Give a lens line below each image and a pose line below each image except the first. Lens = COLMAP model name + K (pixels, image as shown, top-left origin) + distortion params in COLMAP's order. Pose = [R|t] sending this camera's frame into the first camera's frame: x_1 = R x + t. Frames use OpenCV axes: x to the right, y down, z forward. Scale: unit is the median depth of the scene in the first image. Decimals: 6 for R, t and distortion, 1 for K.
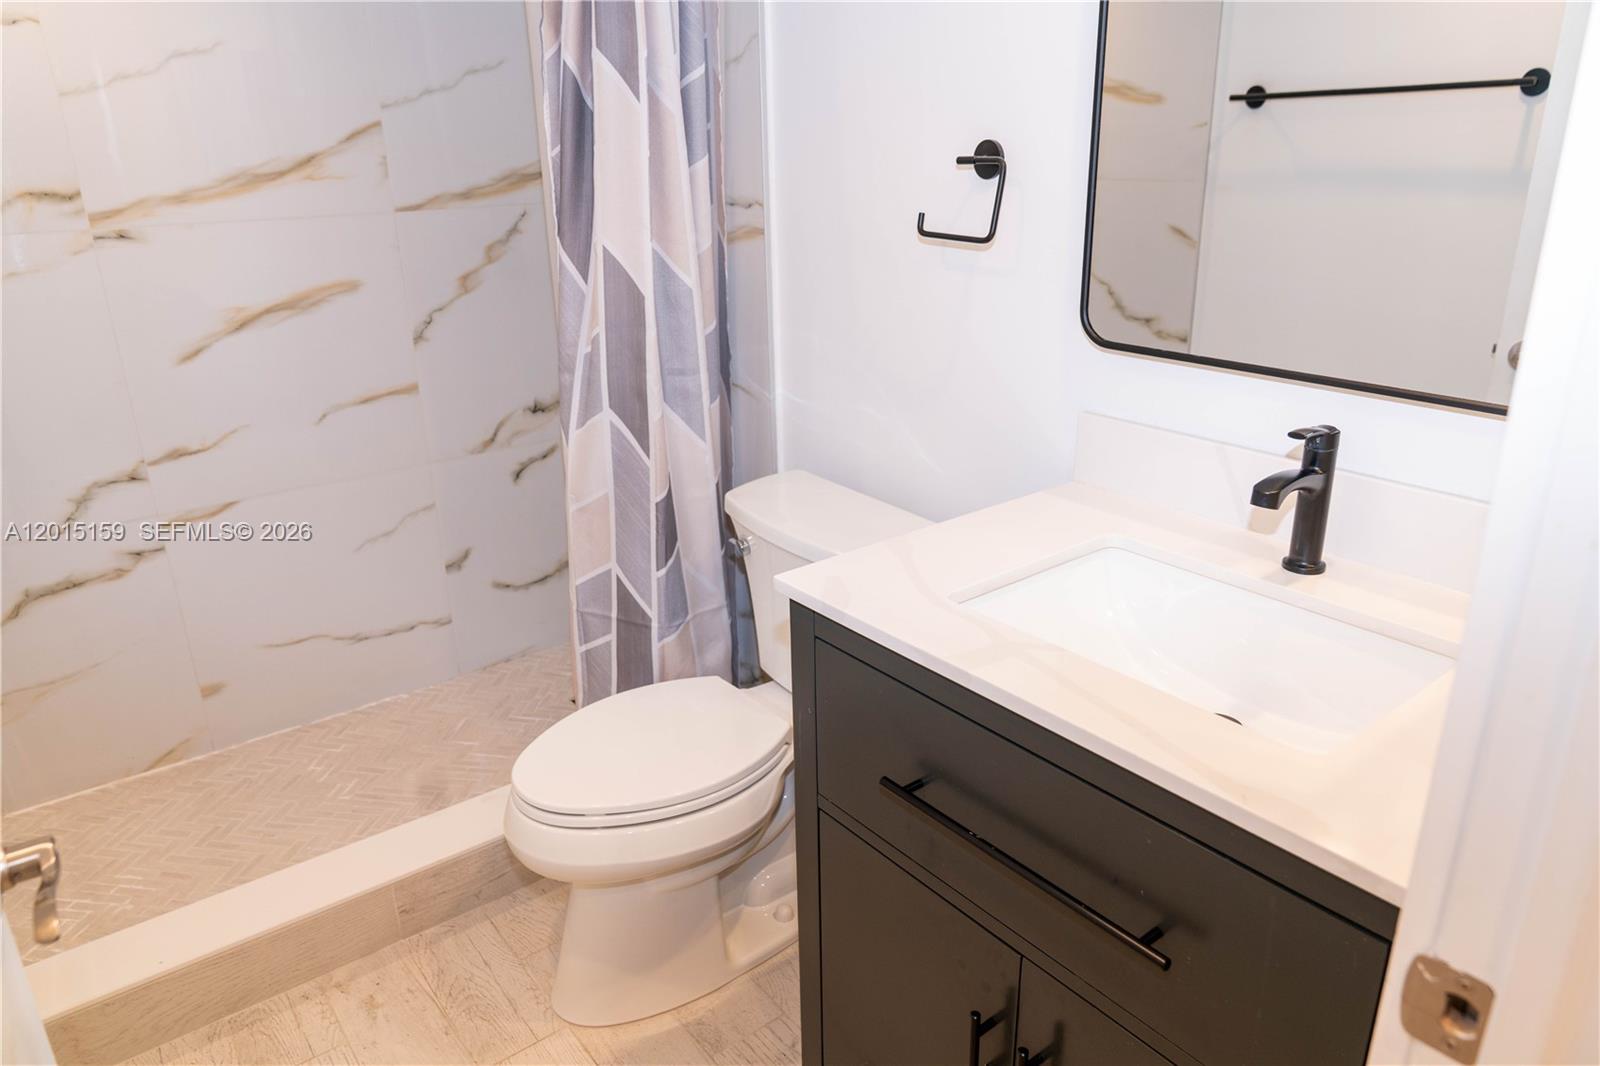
lens RADIAL K [[1073.4, 0, 800.0], [0, 1073.4, 533.0], [0, 0, 1]] dist [-0.032838, 0.023965]
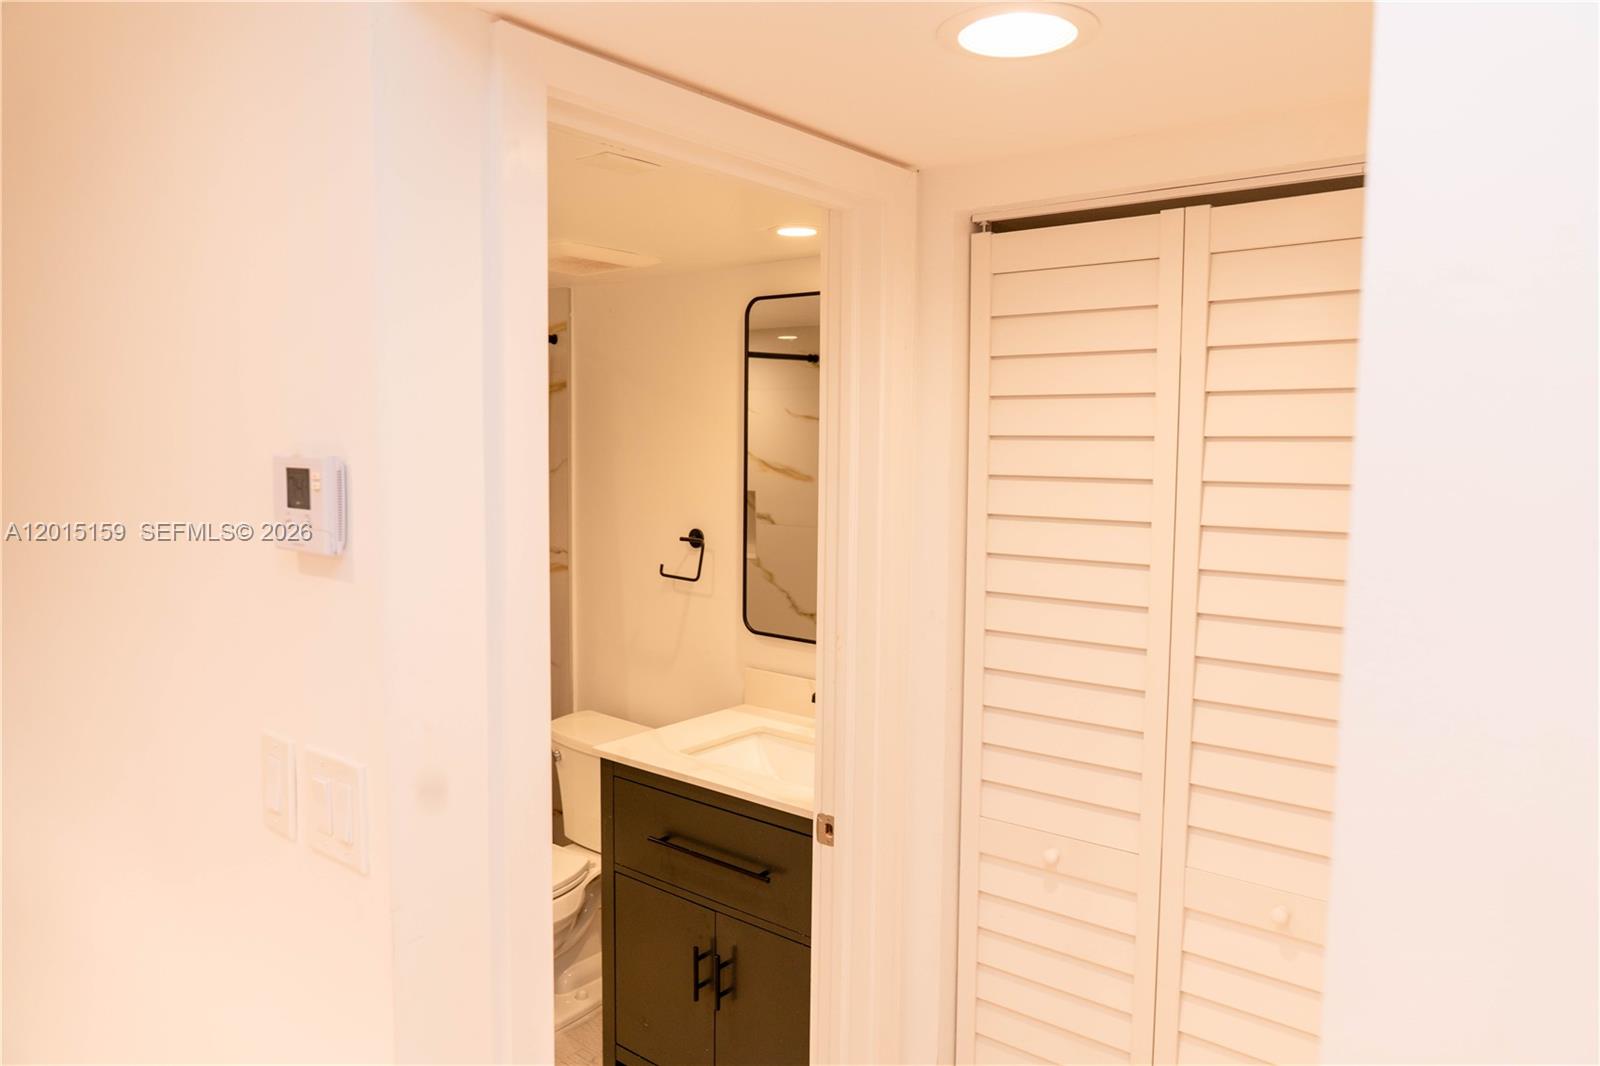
lens RADIAL K [[1073.4, 0, 800.0], [0, 1073.4, 533.0], [0, 0, 1]] dist [-0.032838, 0.023965]
pose [[0.971736, 0.010879, 0.235821, -0.077580], [0.051479, 0.965133, -0.256649, 0.116867], [-0.230391, 0.261535, 0.937294, -0.678394]]
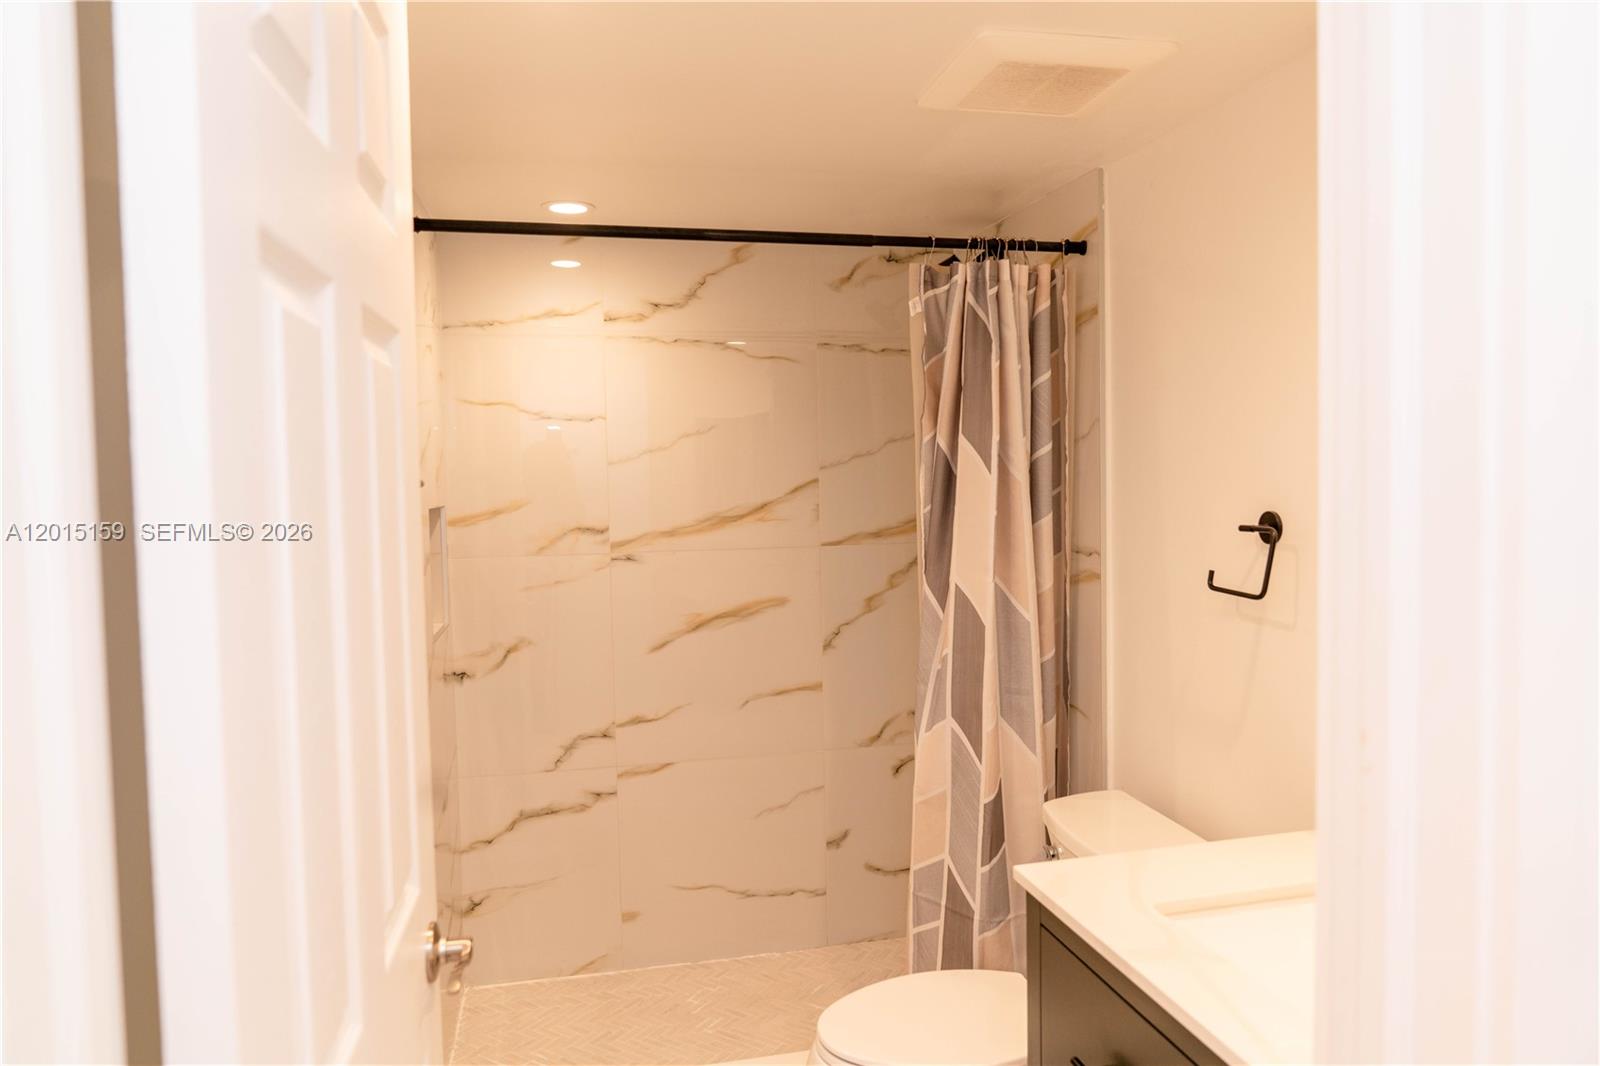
lens RADIAL K [[1073.4, 0, 800.0], [0, 1073.4, 533.0], [0, 0, 1]] dist [-0.032838, 0.023965]
pose [[0.909076, 0.023920, -0.415942, 0.151843], [-0.141696, 0.956588, -0.254678, 0.013537], [0.391794, 0.290459, 0.873001, -0.148906]]
